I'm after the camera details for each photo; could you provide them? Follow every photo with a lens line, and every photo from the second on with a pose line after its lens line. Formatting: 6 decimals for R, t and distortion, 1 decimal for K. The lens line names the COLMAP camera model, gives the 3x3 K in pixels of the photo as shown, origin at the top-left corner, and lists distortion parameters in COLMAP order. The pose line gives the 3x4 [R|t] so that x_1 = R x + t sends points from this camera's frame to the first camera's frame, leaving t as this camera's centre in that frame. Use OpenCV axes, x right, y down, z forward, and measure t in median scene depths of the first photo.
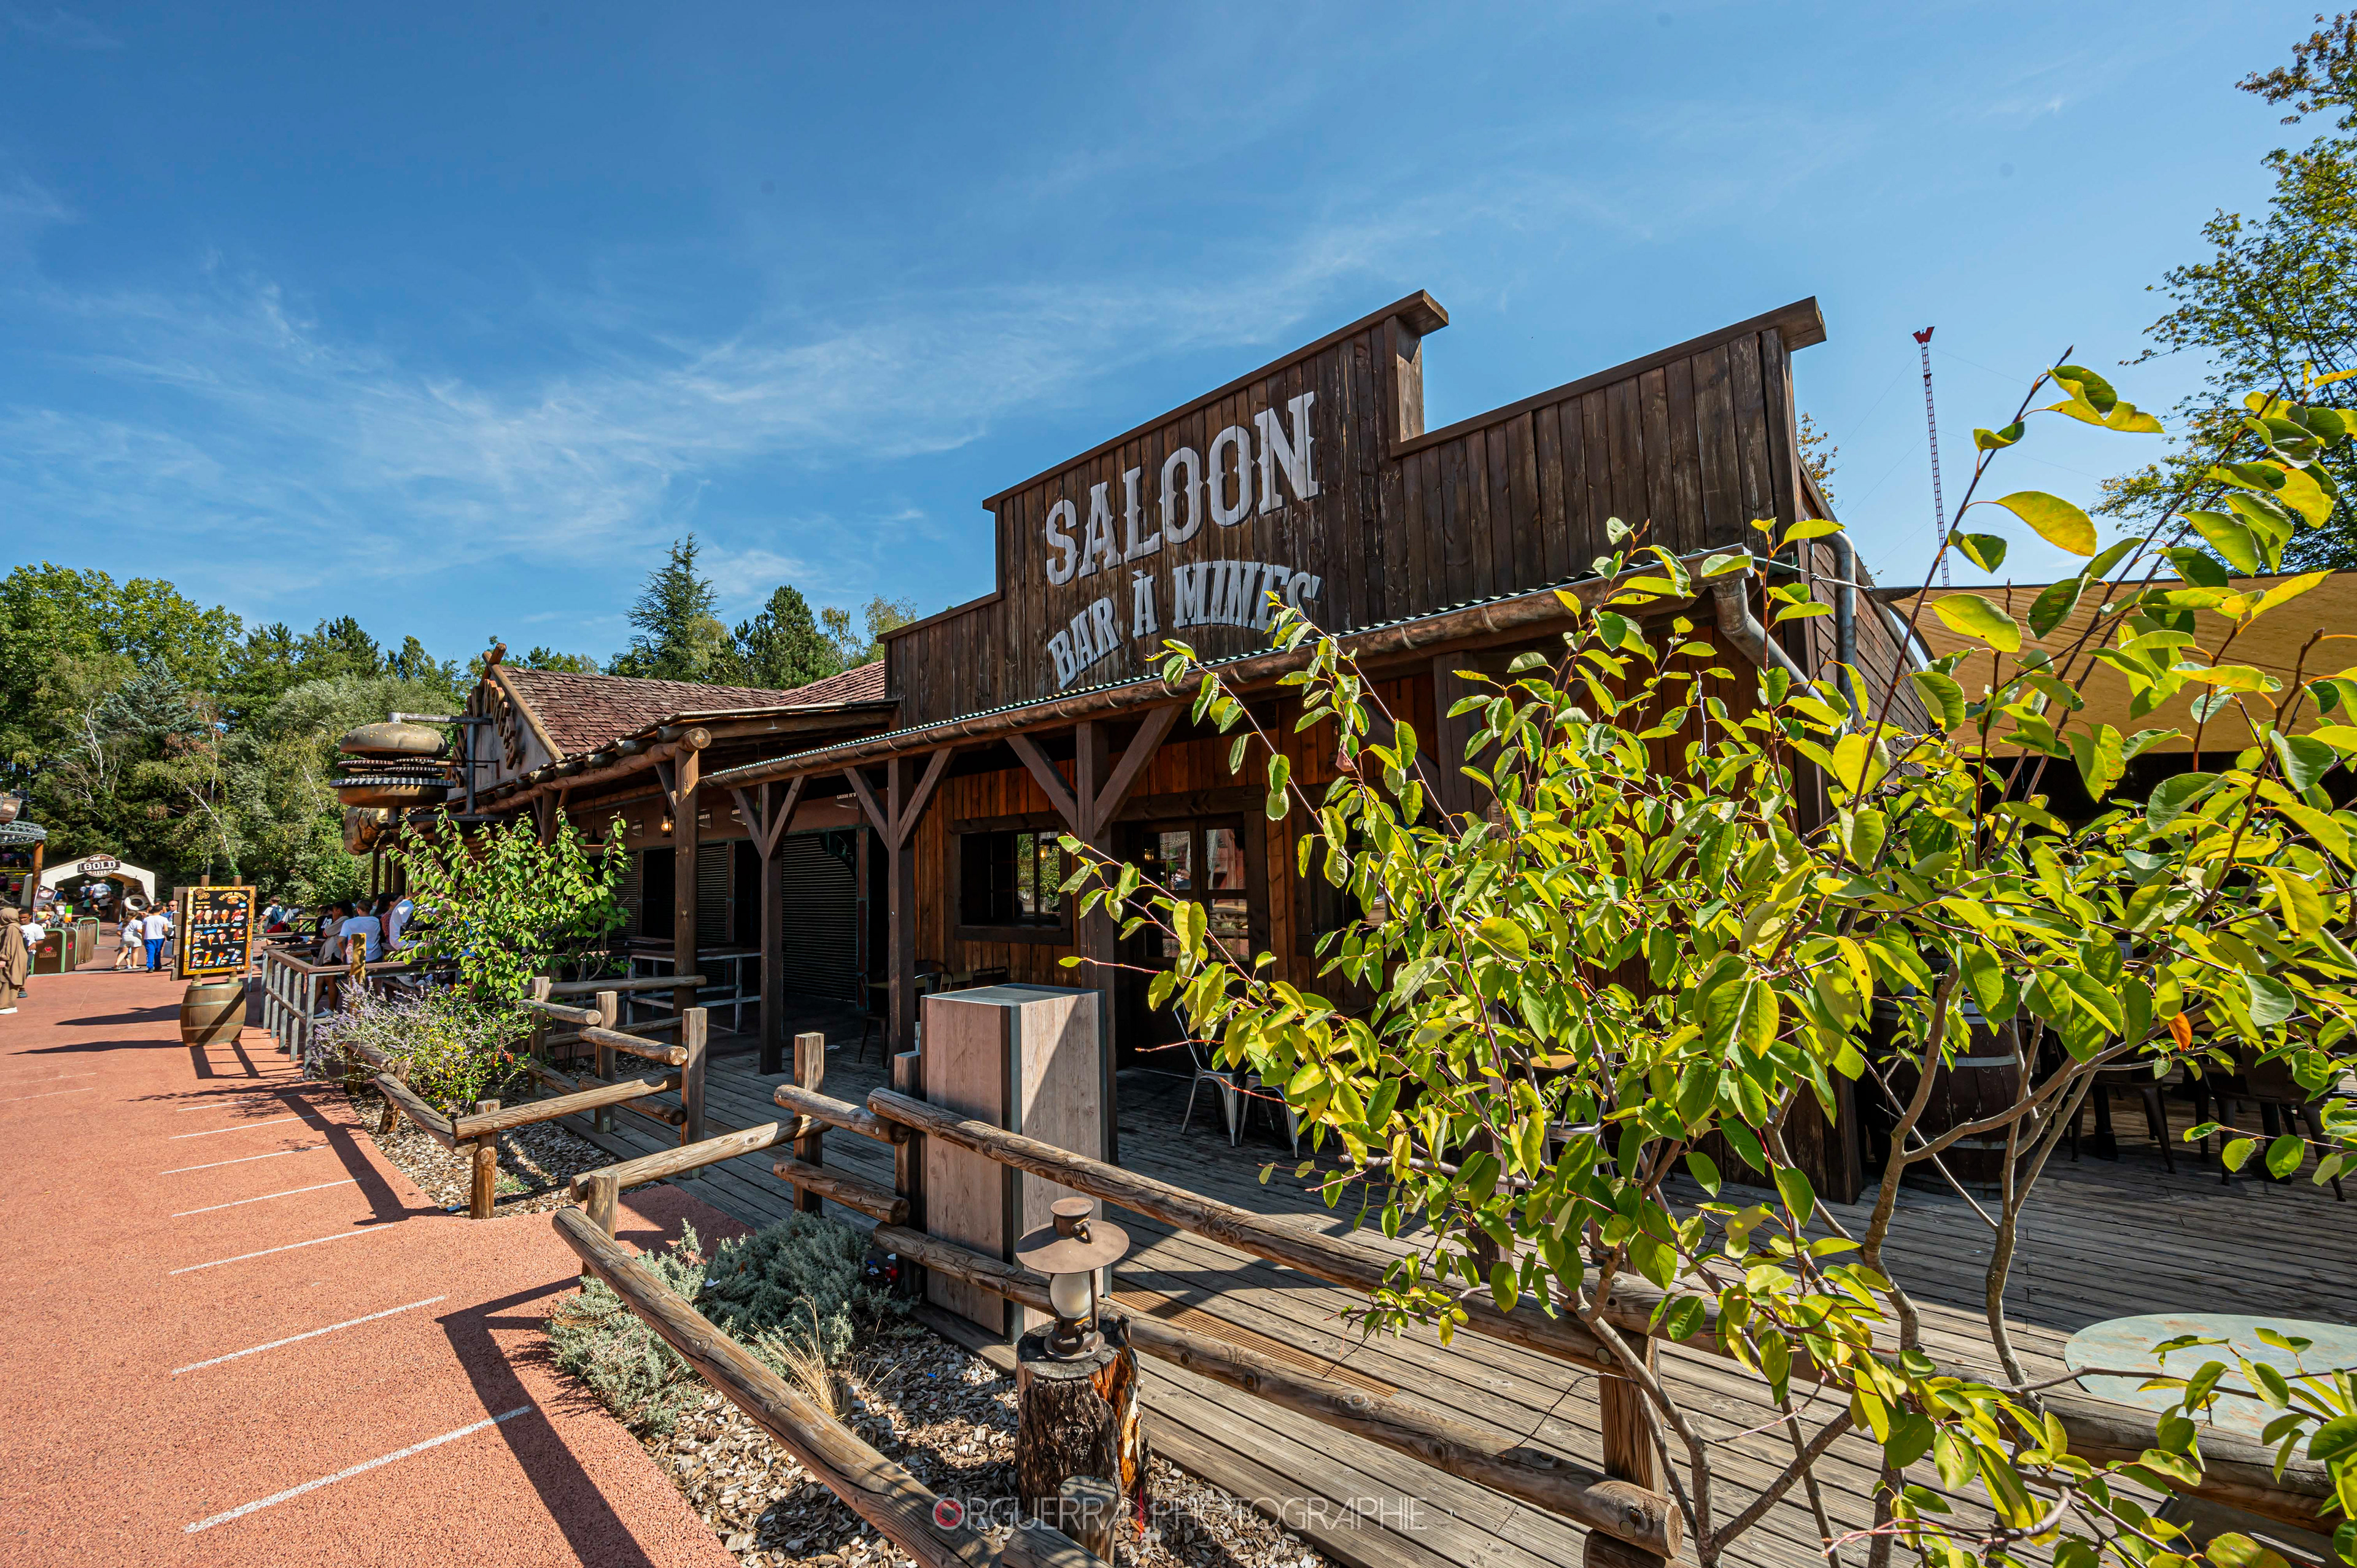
lens RADIAL K [[945.1, 0, 1184.3], [0, 945.1, 790.5], [0, 0, 1]] dist [-0.020628, 0.005232]
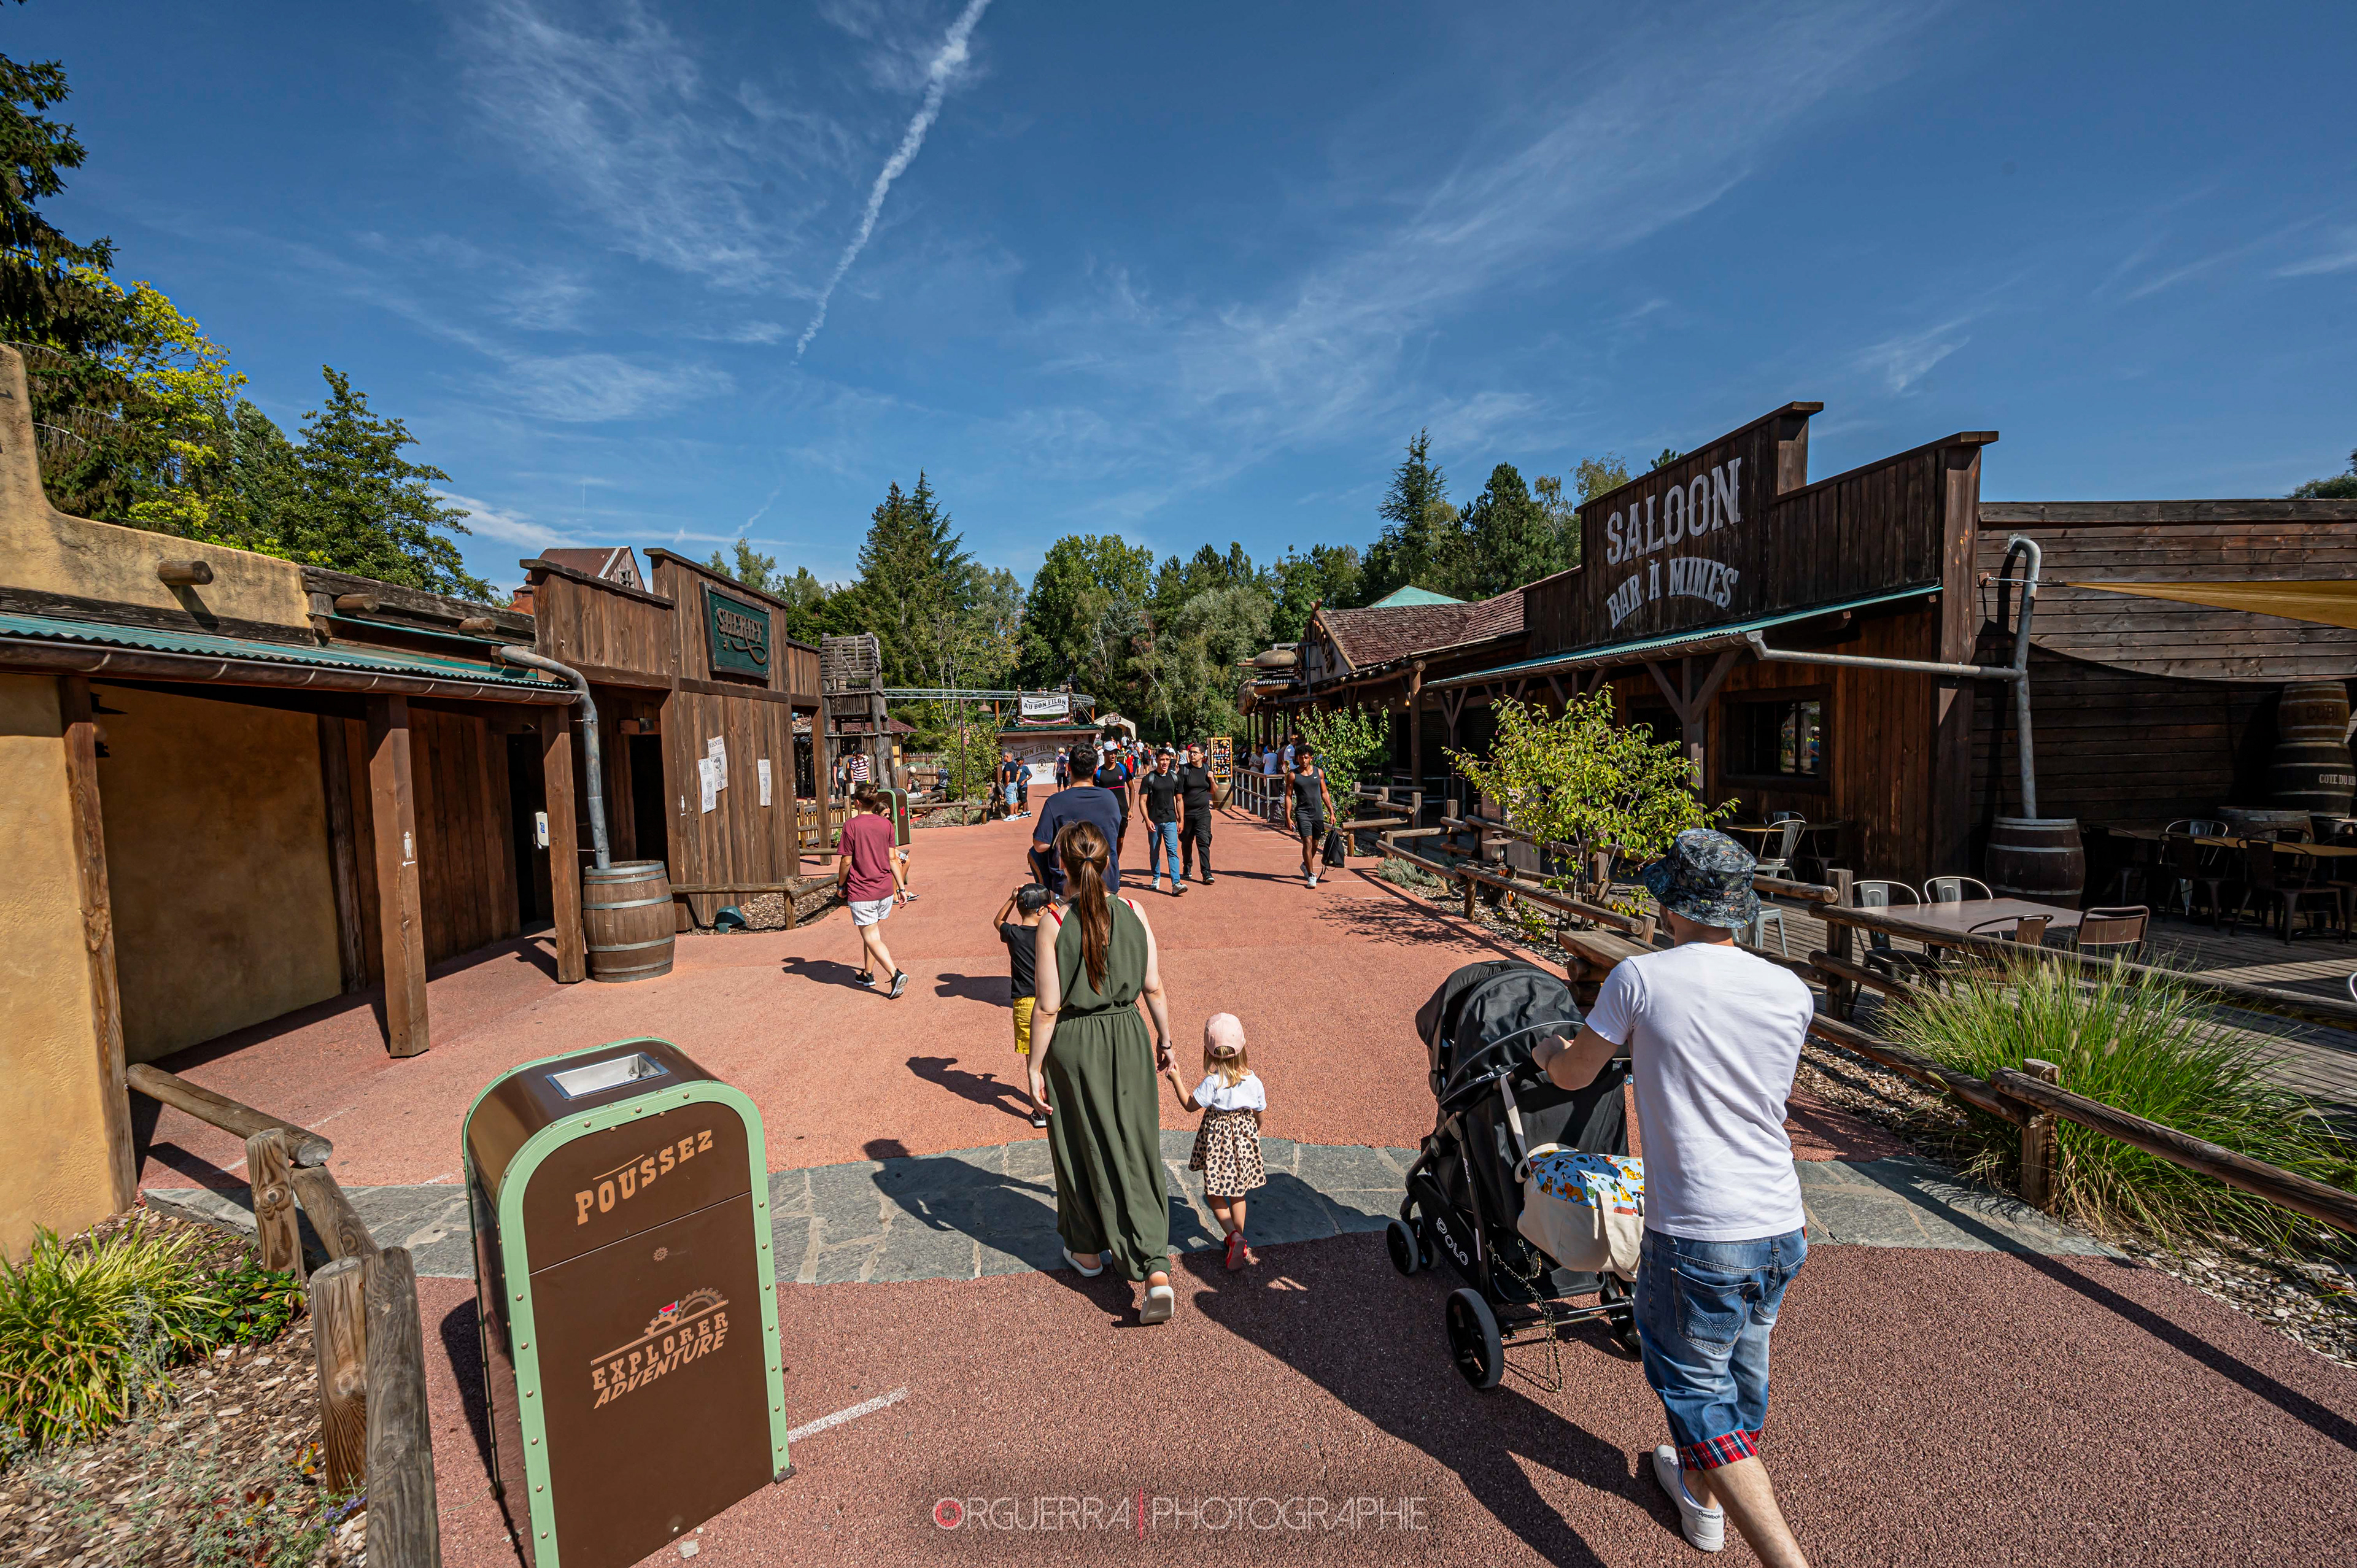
lens RADIAL K [[945.1, 0, 1184.3], [0, 945.1, 790.5], [0, 0, 1]] dist [-0.020628, 0.005232]
pose [[0.739307, 0.049824, -0.671523, 0.154529], [0.063136, 0.987737, 0.142795, -0.037878], [0.670402, -0.147966, 0.727095, -0.271171]]
